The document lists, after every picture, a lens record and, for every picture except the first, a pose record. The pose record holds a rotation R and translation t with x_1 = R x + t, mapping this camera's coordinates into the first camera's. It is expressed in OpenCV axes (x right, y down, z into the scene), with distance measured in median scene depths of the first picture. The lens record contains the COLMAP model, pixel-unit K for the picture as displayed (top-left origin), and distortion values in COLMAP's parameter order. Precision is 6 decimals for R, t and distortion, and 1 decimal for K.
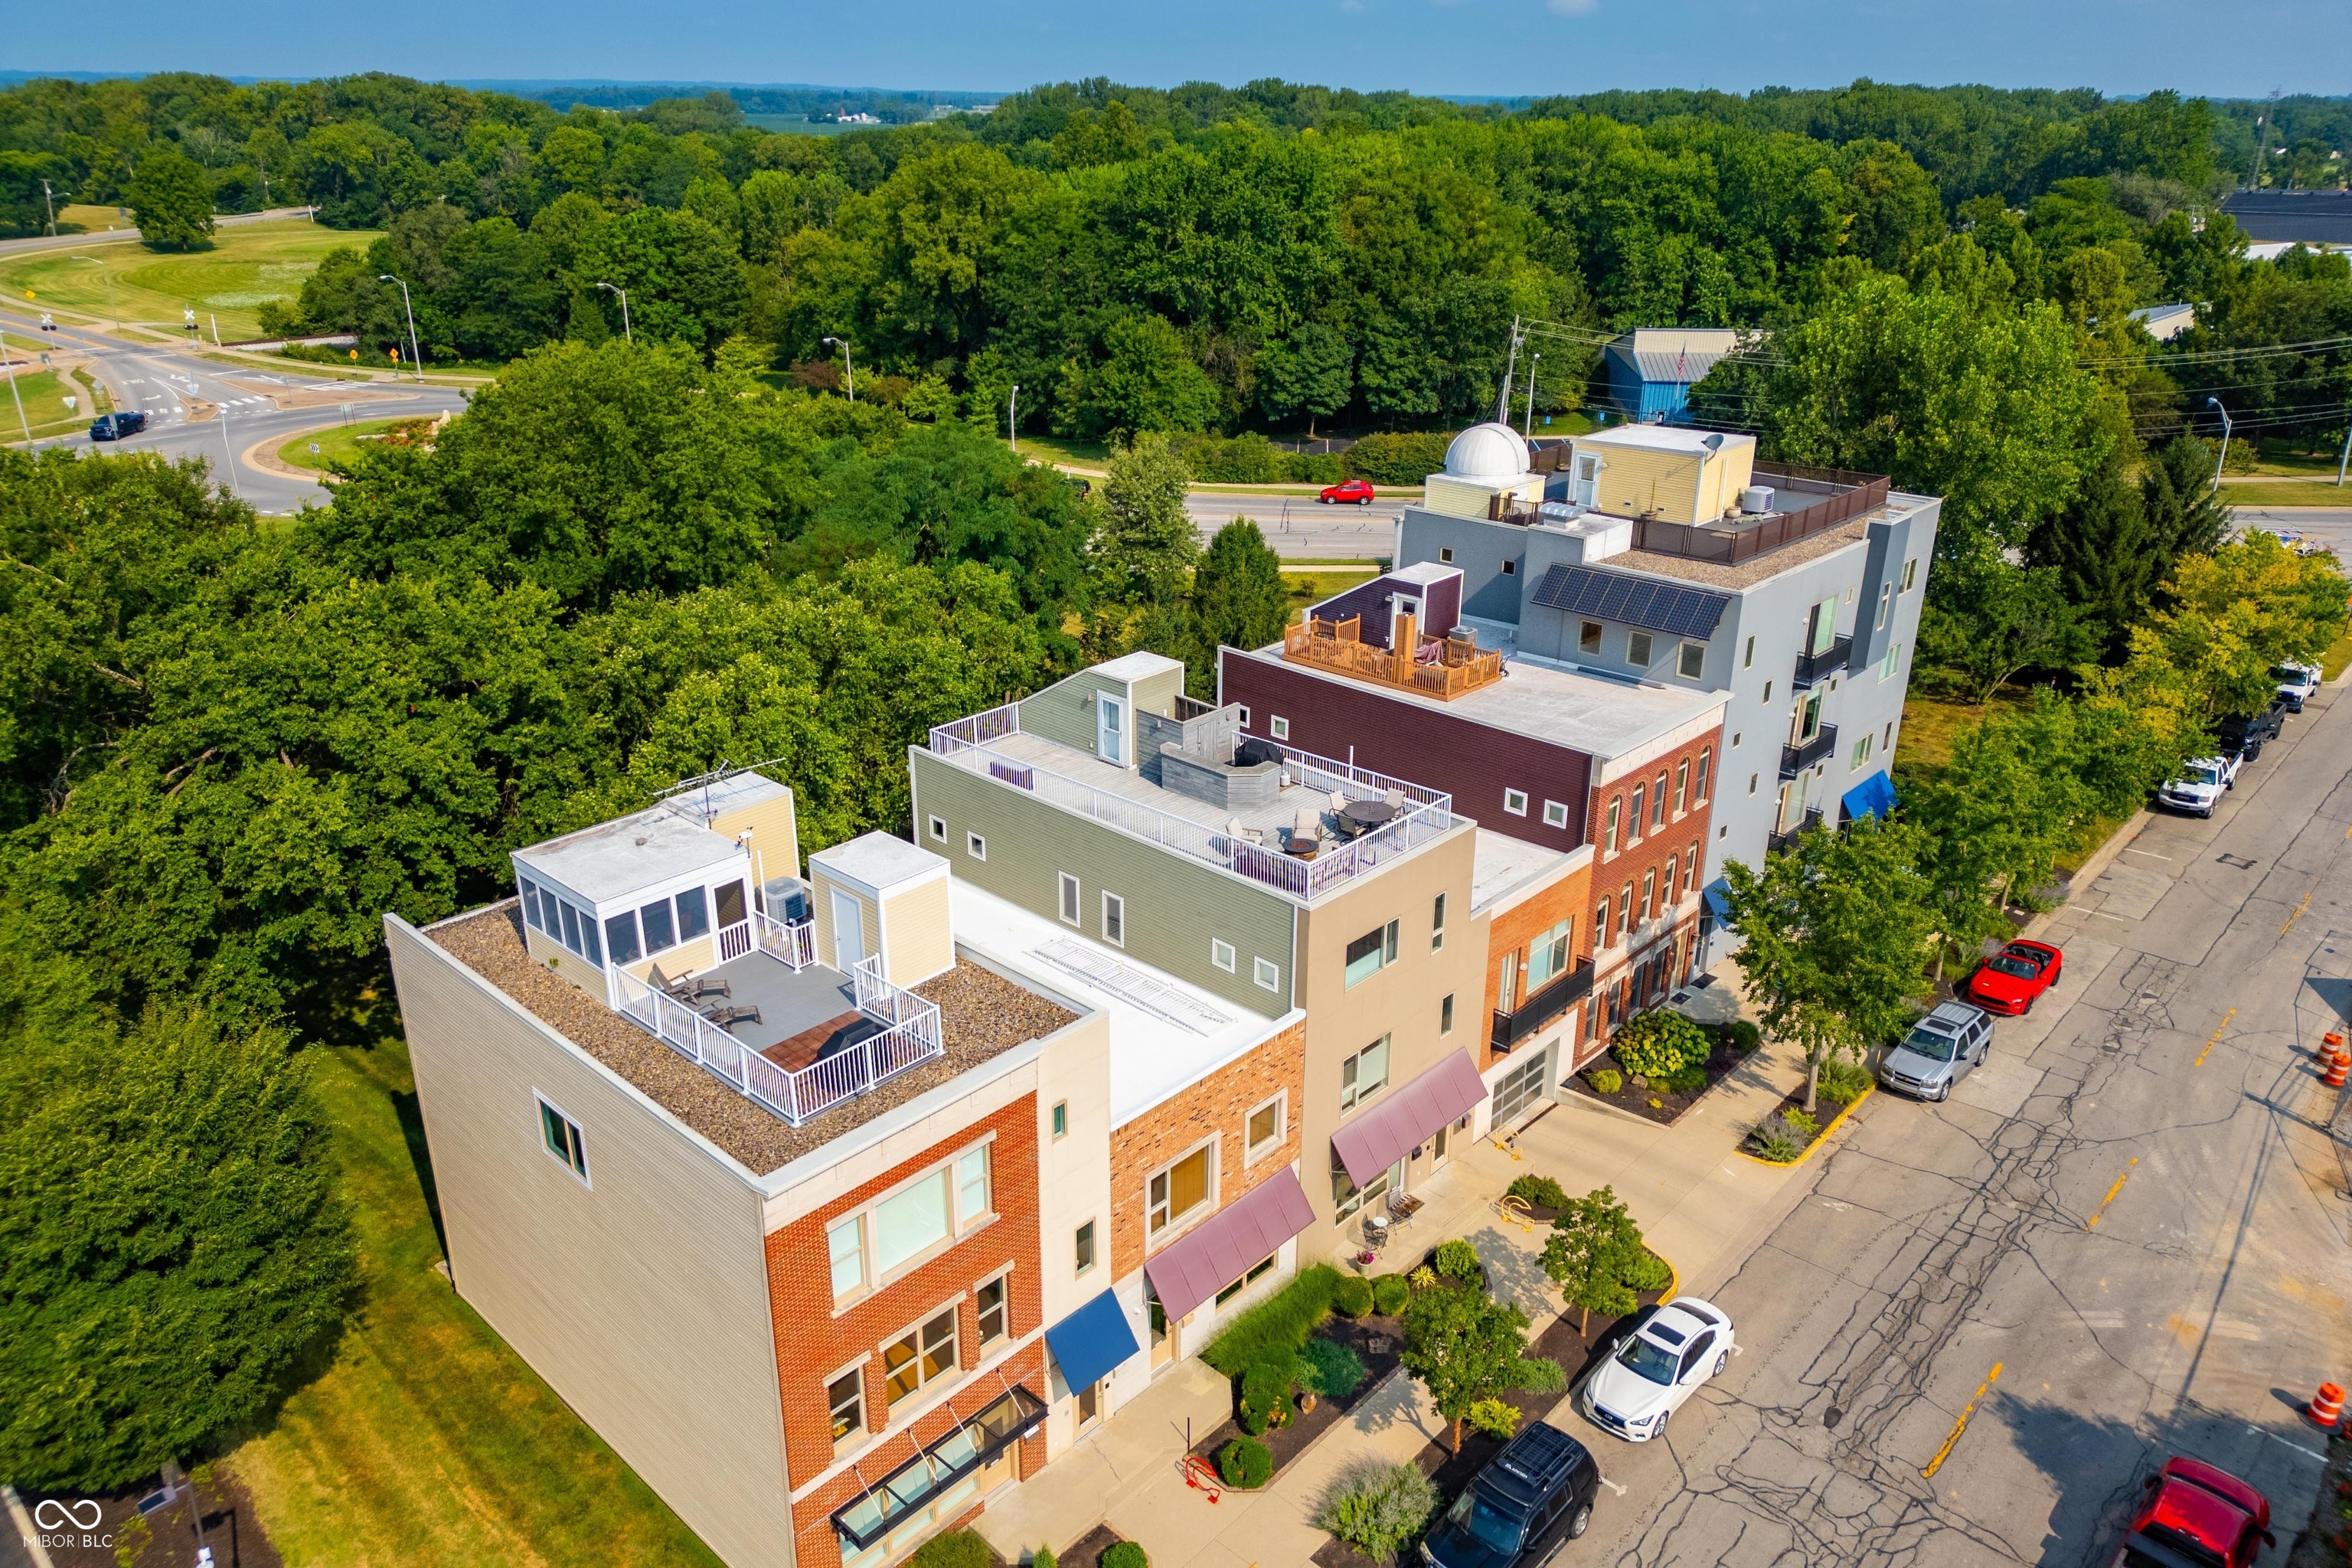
lens RADIAL K [[1646.9, 0, 1184.4], [0, 1646.9, 773.2], [0, 0, 1]] dist [0.060337, -0.060492]
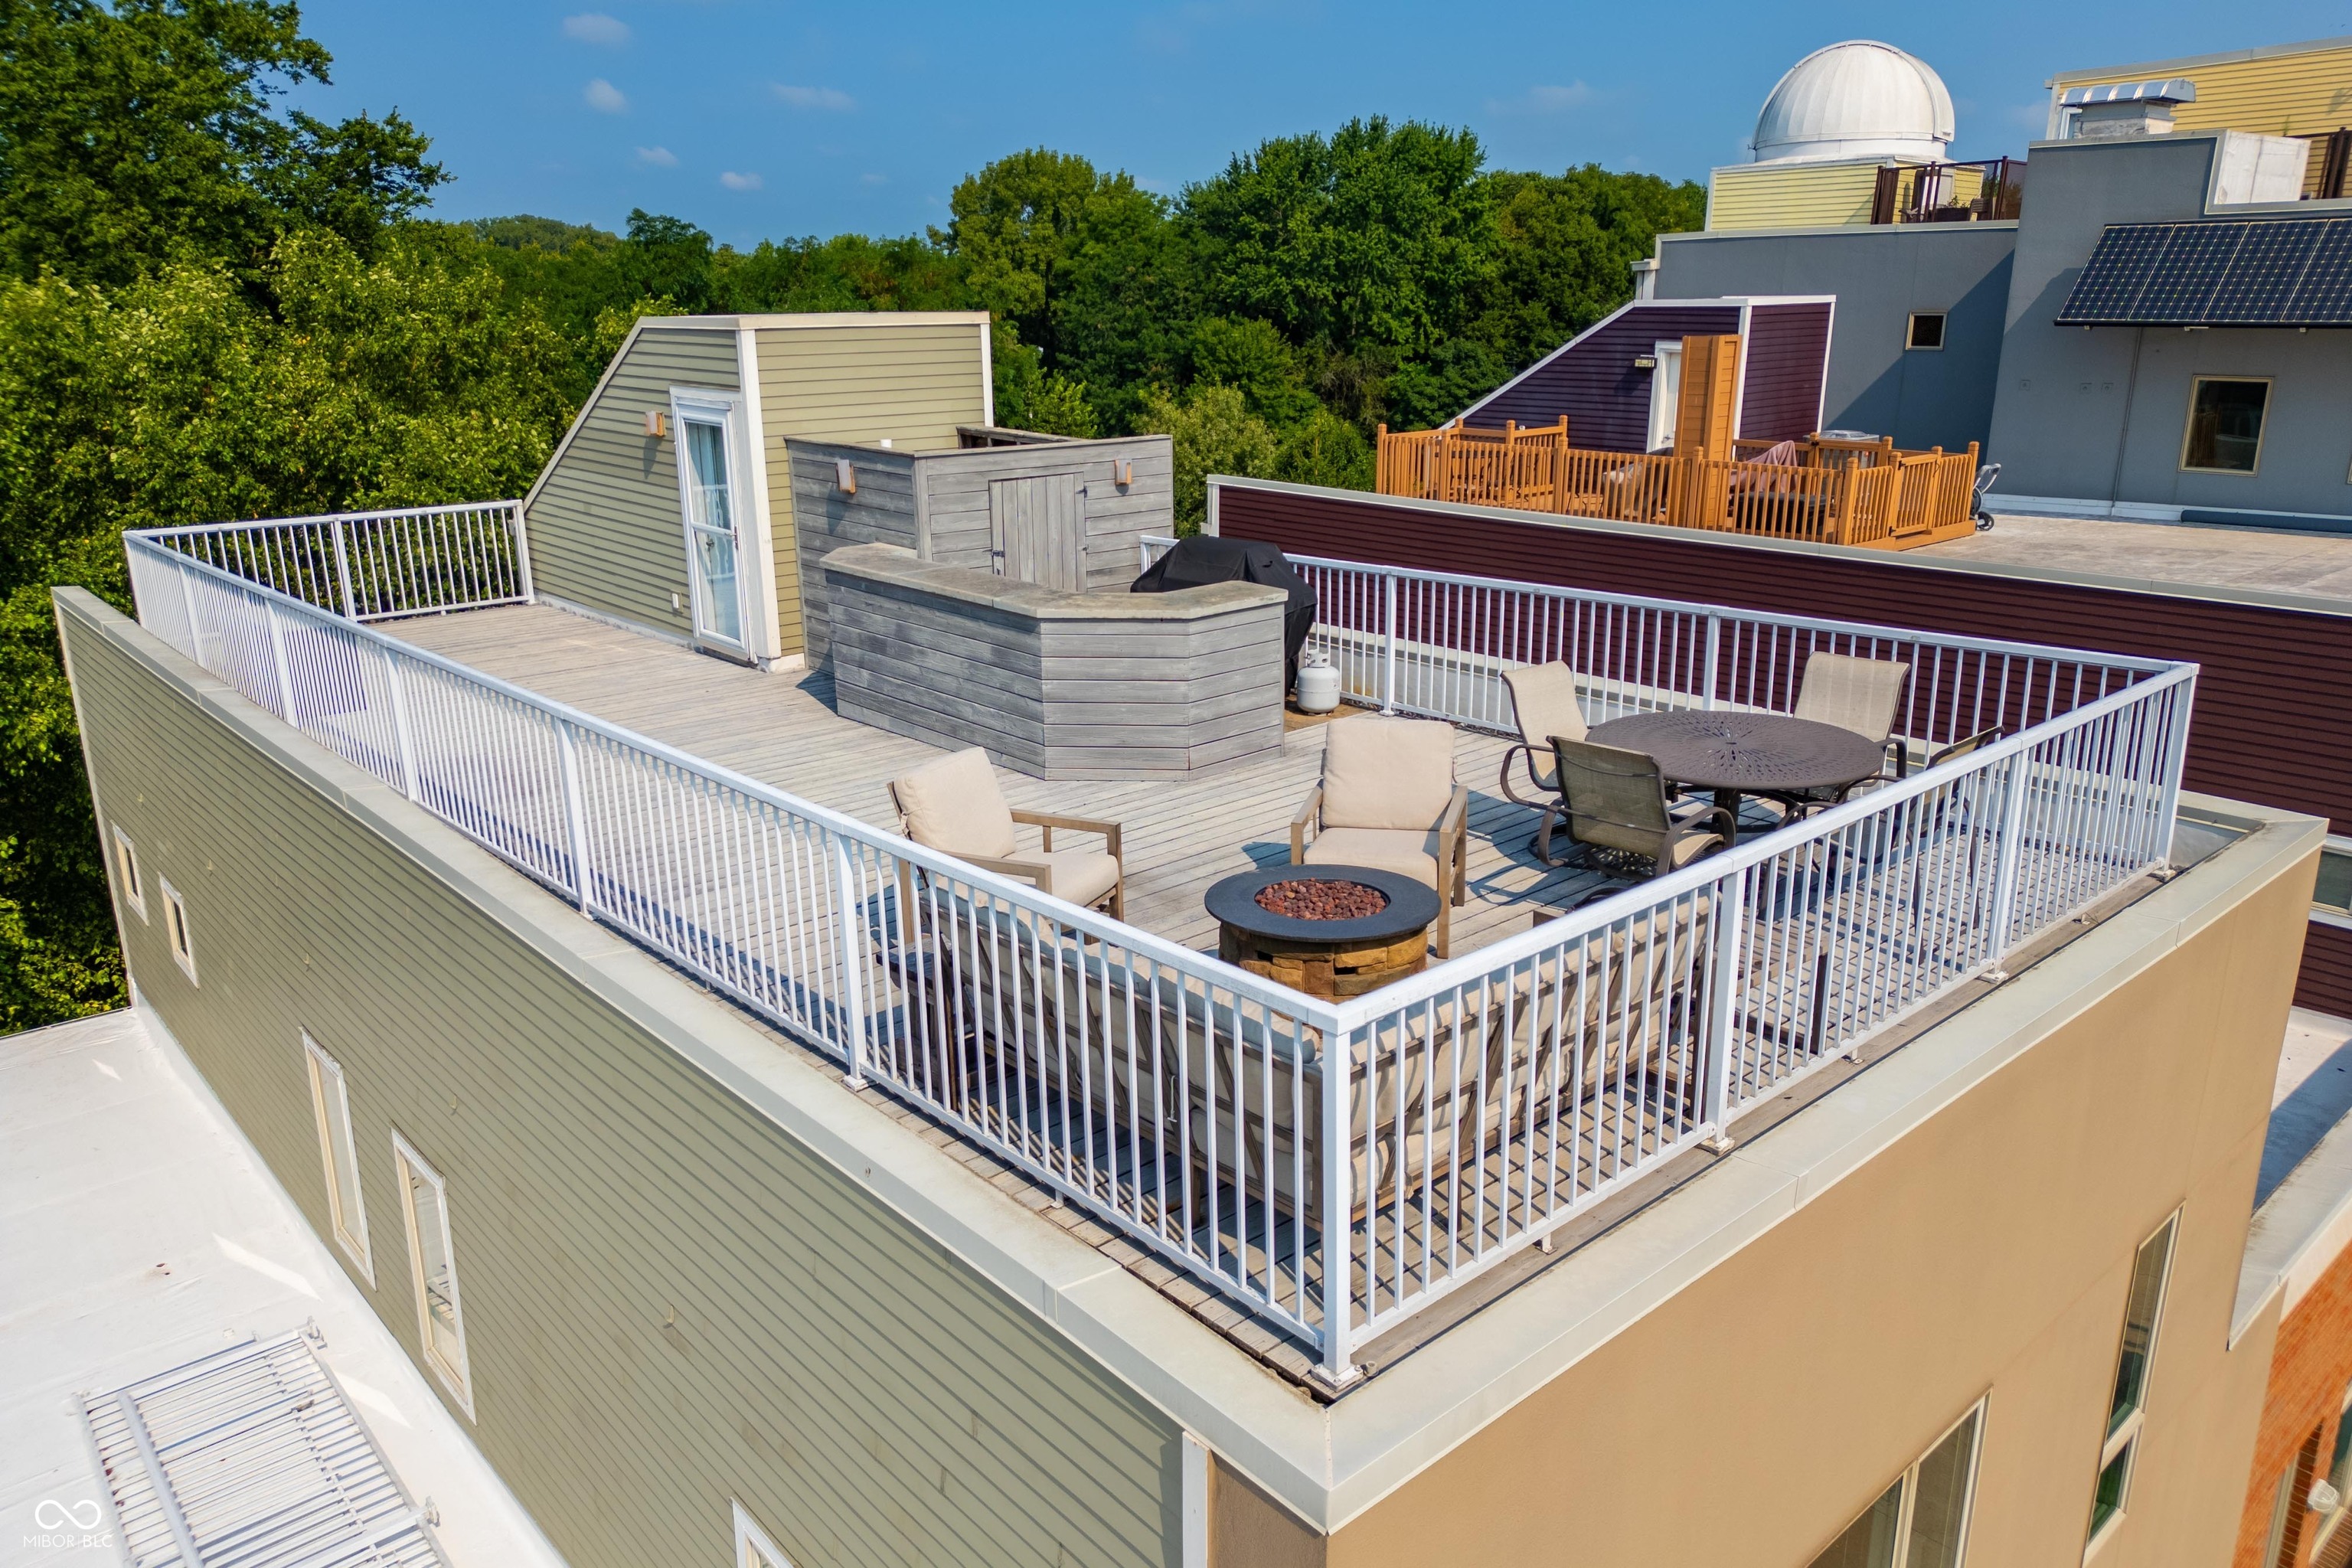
lens RADIAL K [[1646.9, 0, 1184.4], [0, 1646.9, 773.2], [0, 0, 1]] dist [0.060337, -0.060492]
pose [[0.995982, 0.017221, -0.087878, 0.050251], [-0.025880, 0.994813, -0.098371, 0.033588], [0.085728, 0.100250, 0.991262, 0.600690]]
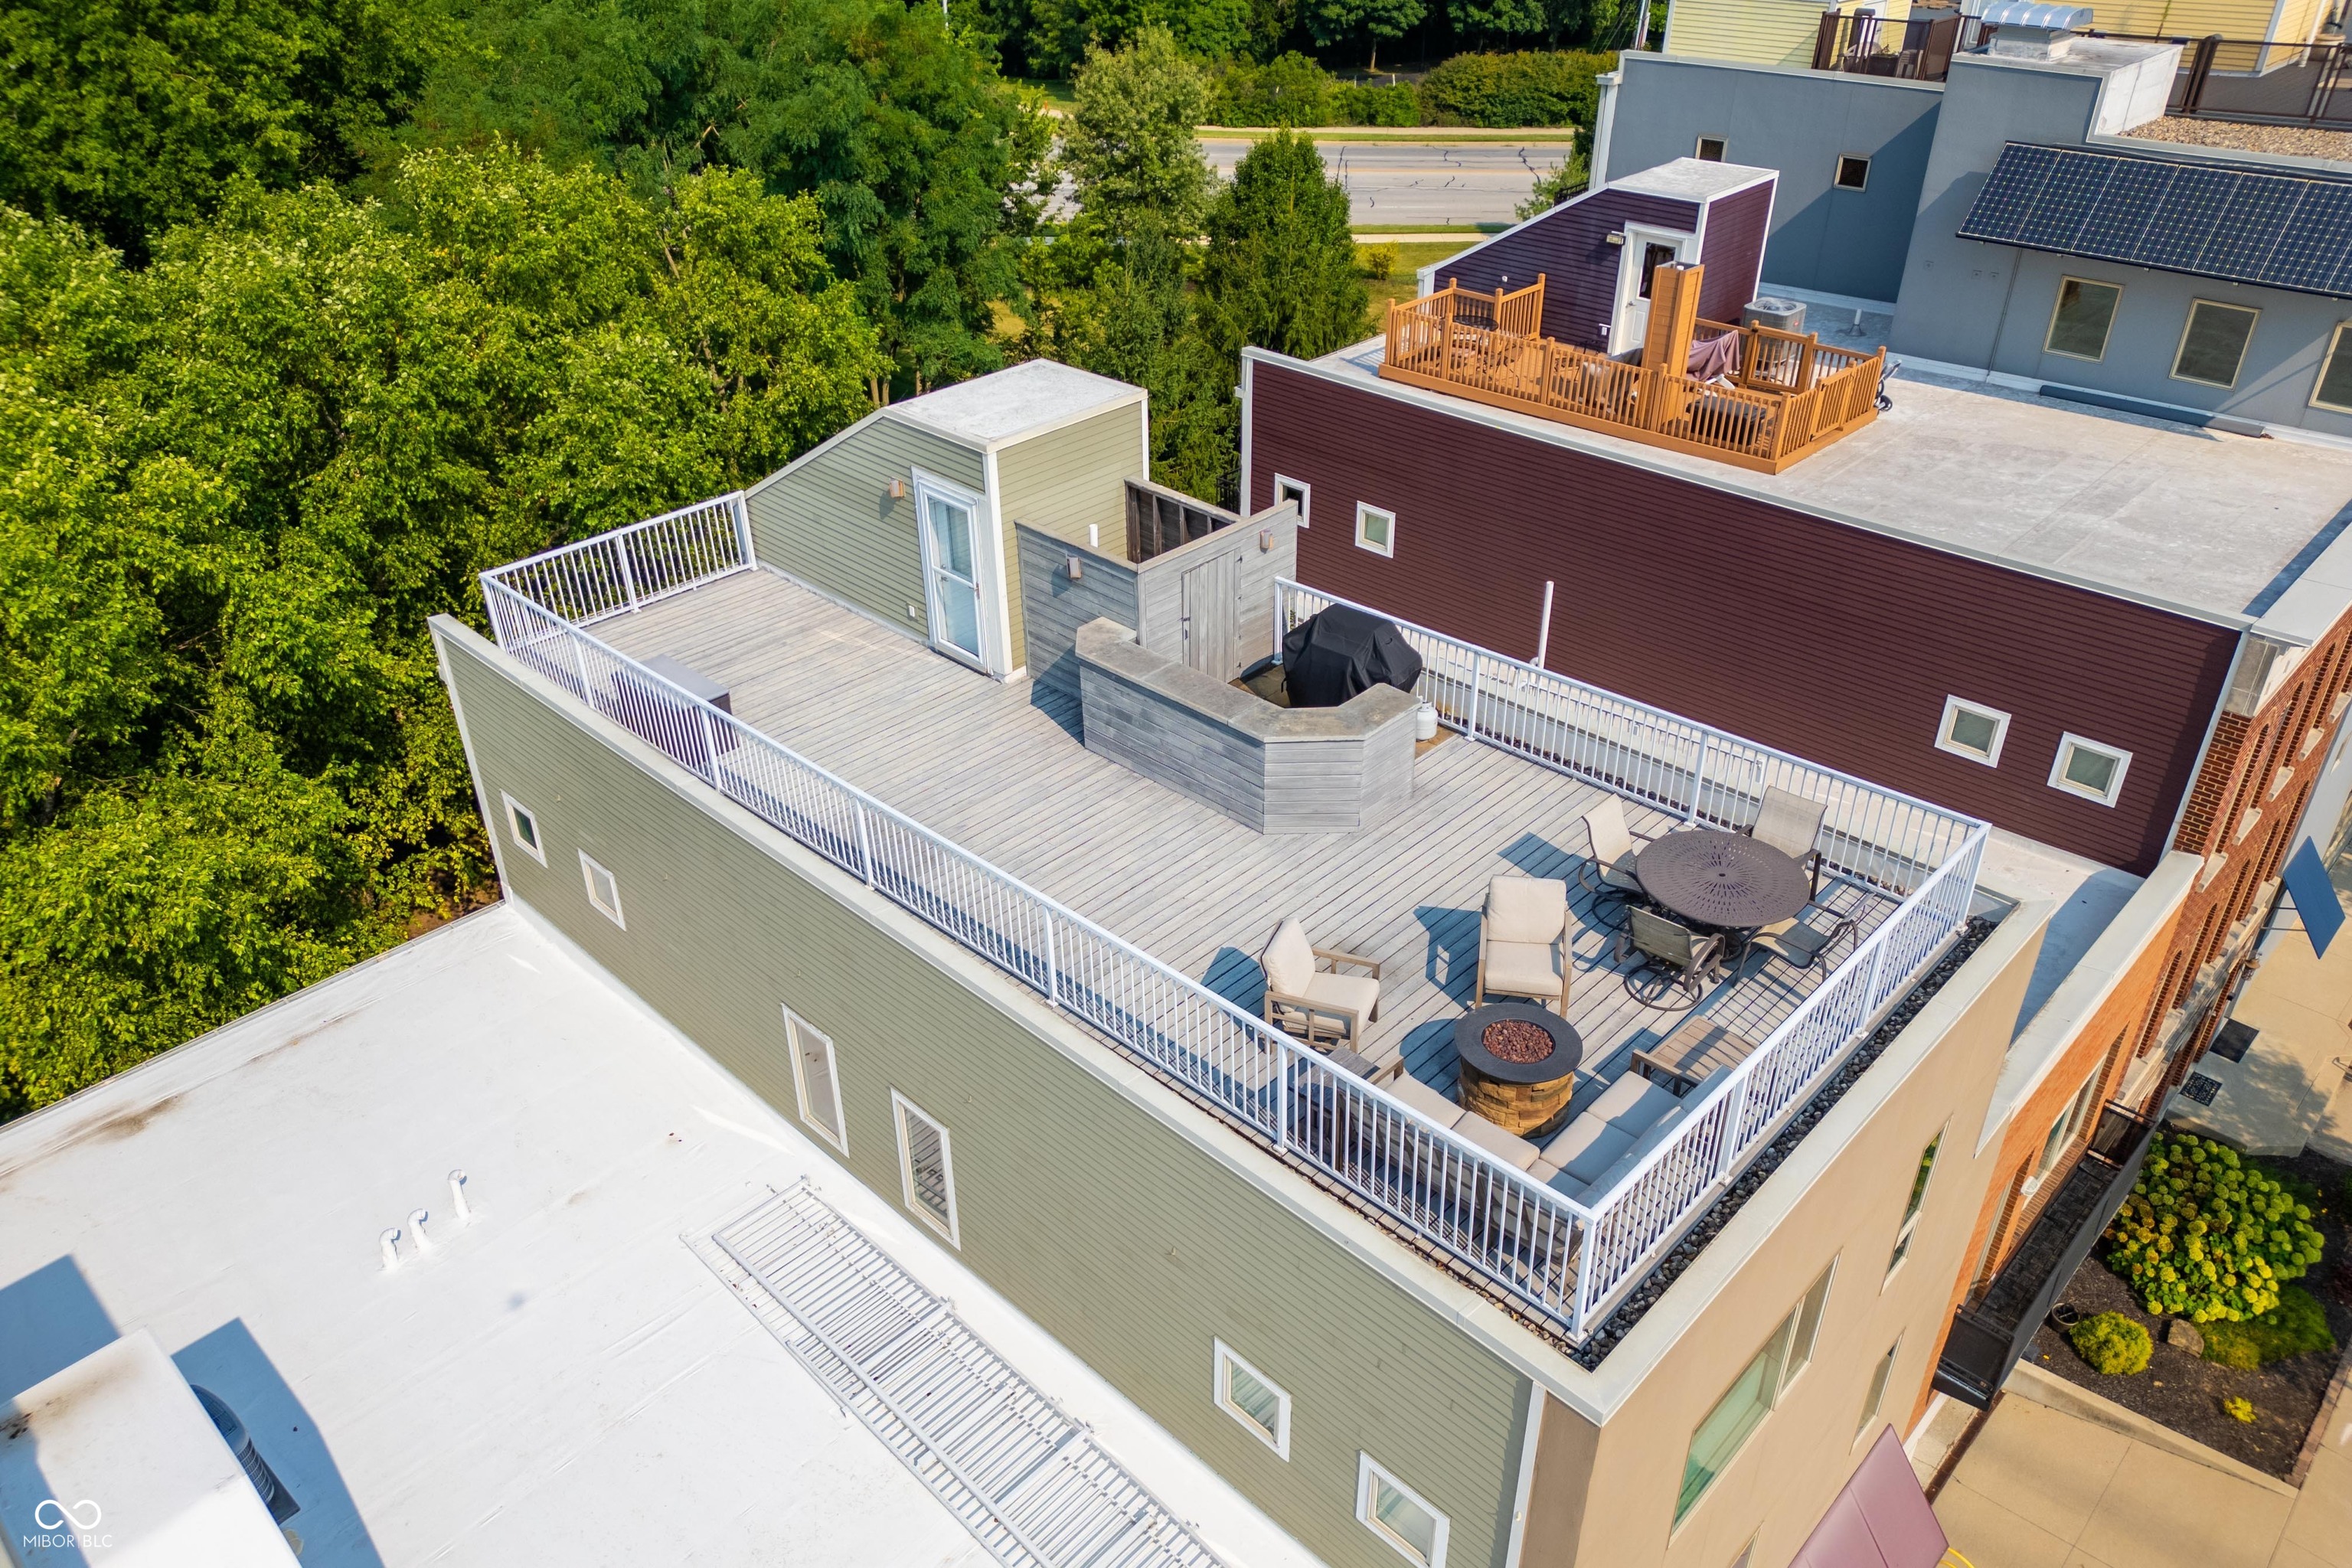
lens RADIAL K [[1646.9, 0, 1184.4], [0, 1646.9, 773.2], [0, 0, 1]] dist [0.060337, -0.060492]
pose [[0.999797, -0.003273, -0.019897, 0.012685], [0.006550, 0.985948, 0.166925, -0.036578], [0.019071, -0.167021, 0.985769, 0.511871]]
